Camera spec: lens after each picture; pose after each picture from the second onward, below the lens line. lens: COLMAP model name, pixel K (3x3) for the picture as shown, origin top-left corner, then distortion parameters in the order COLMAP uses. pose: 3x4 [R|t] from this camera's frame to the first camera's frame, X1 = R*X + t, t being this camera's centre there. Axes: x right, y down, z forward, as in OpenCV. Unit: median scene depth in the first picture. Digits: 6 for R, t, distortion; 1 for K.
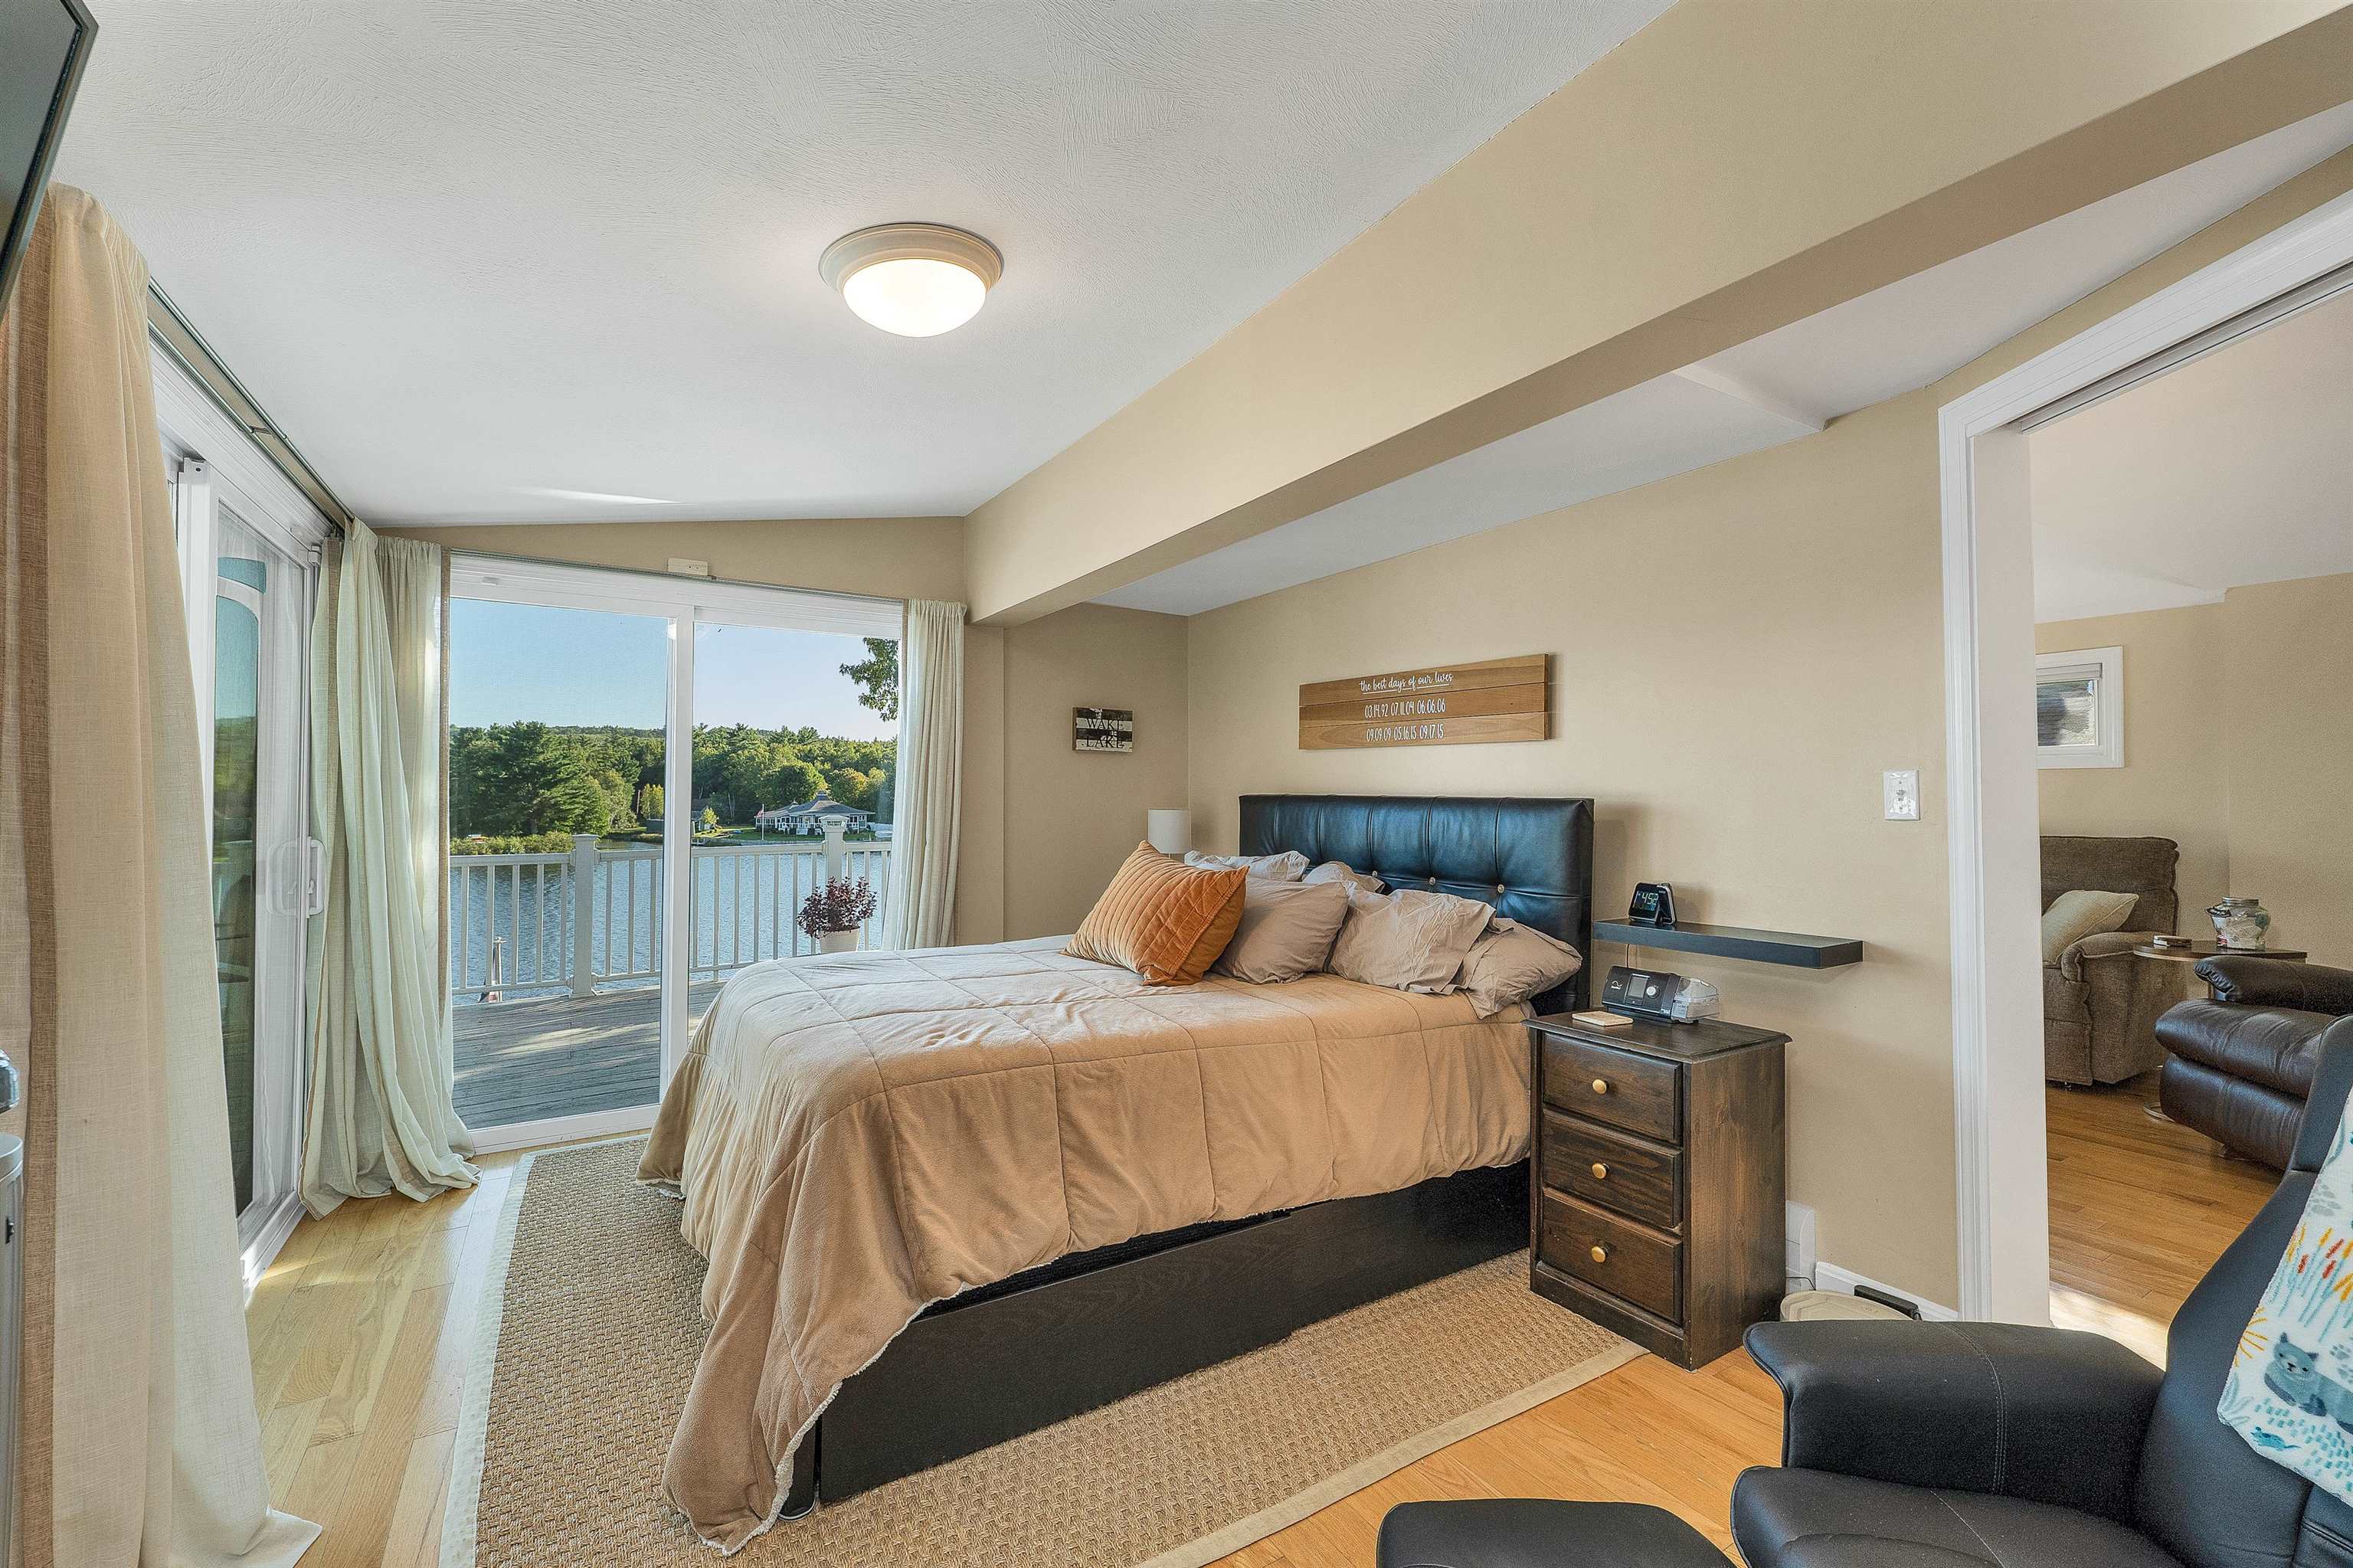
lens RADIAL K [[1009.4, 0, 1192.0], [0, 1009.4, 793.6], [0, 0, 1]] dist [0.001417, 0.000373]
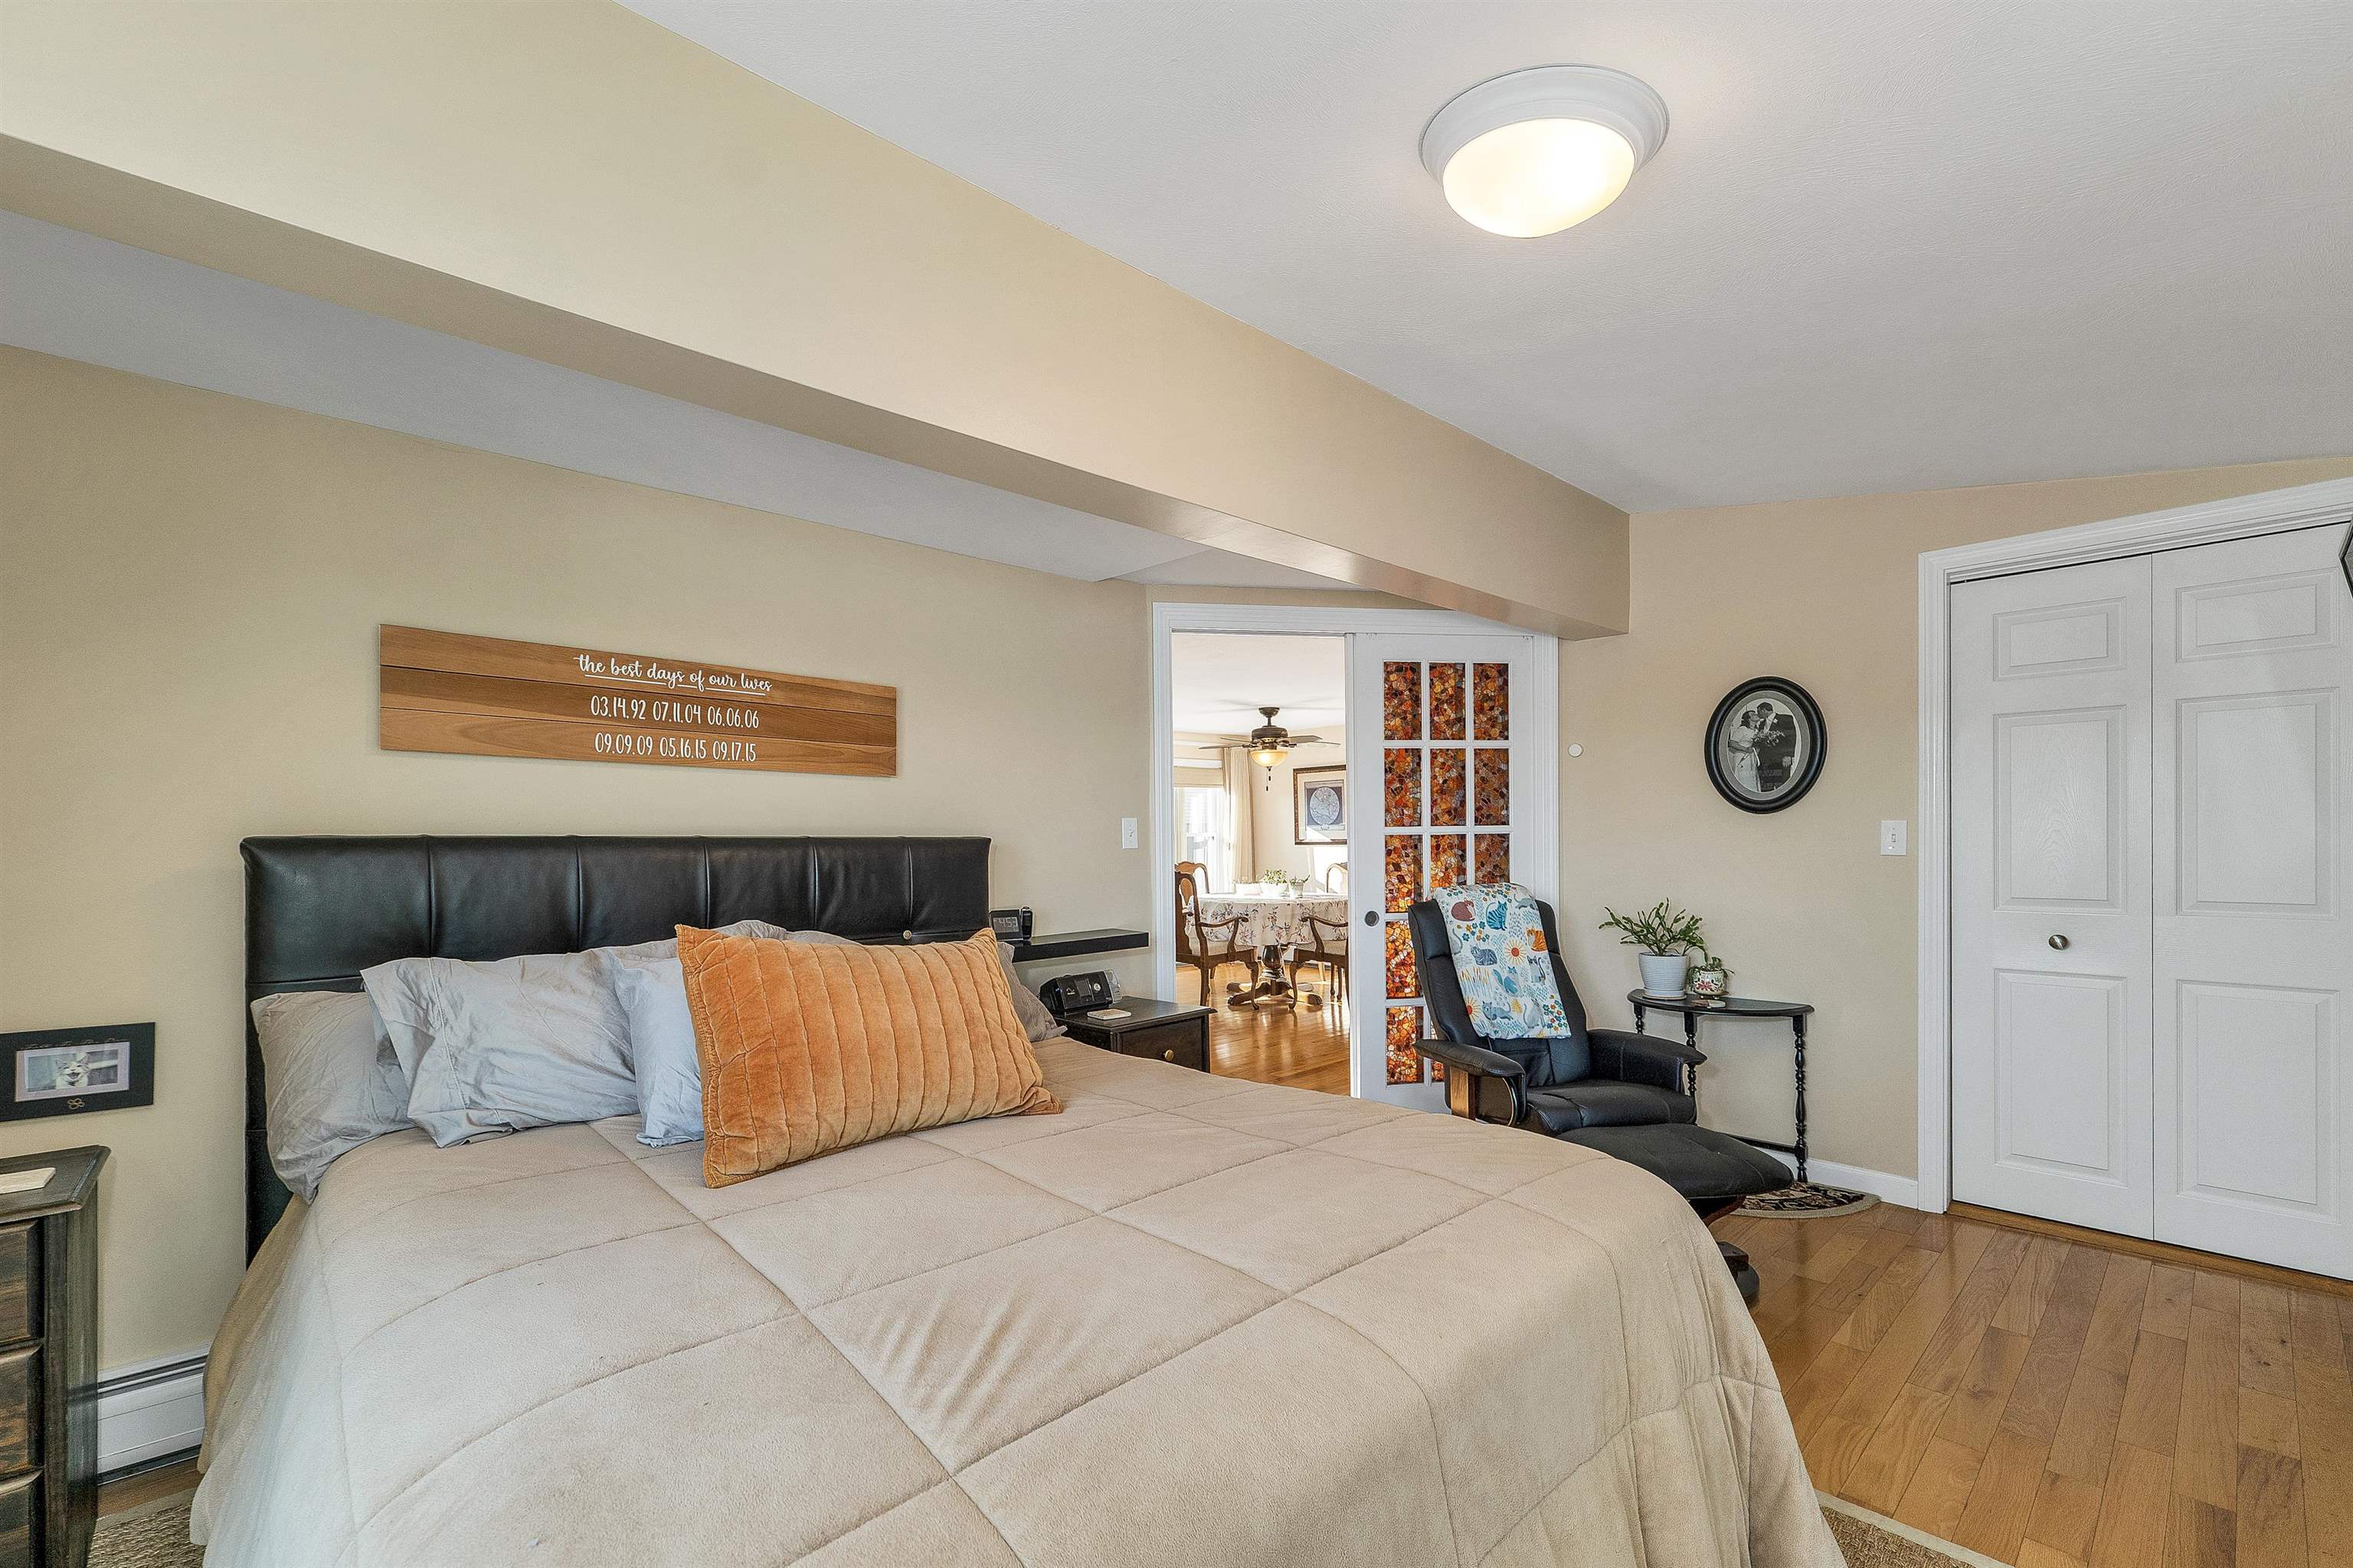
lens RADIAL K [[970.6, 0, 1173.0], [0, 970.6, 825.3], [0, 0, 1]] dist [0.000204, -0.000088]
pose [[-0.198623, 0.007445, 0.980048, -0.535230], [0.002591, 0.999972, -0.007072, 0.000116], [-0.980073, 0.001134, -0.198636, 0.816538]]
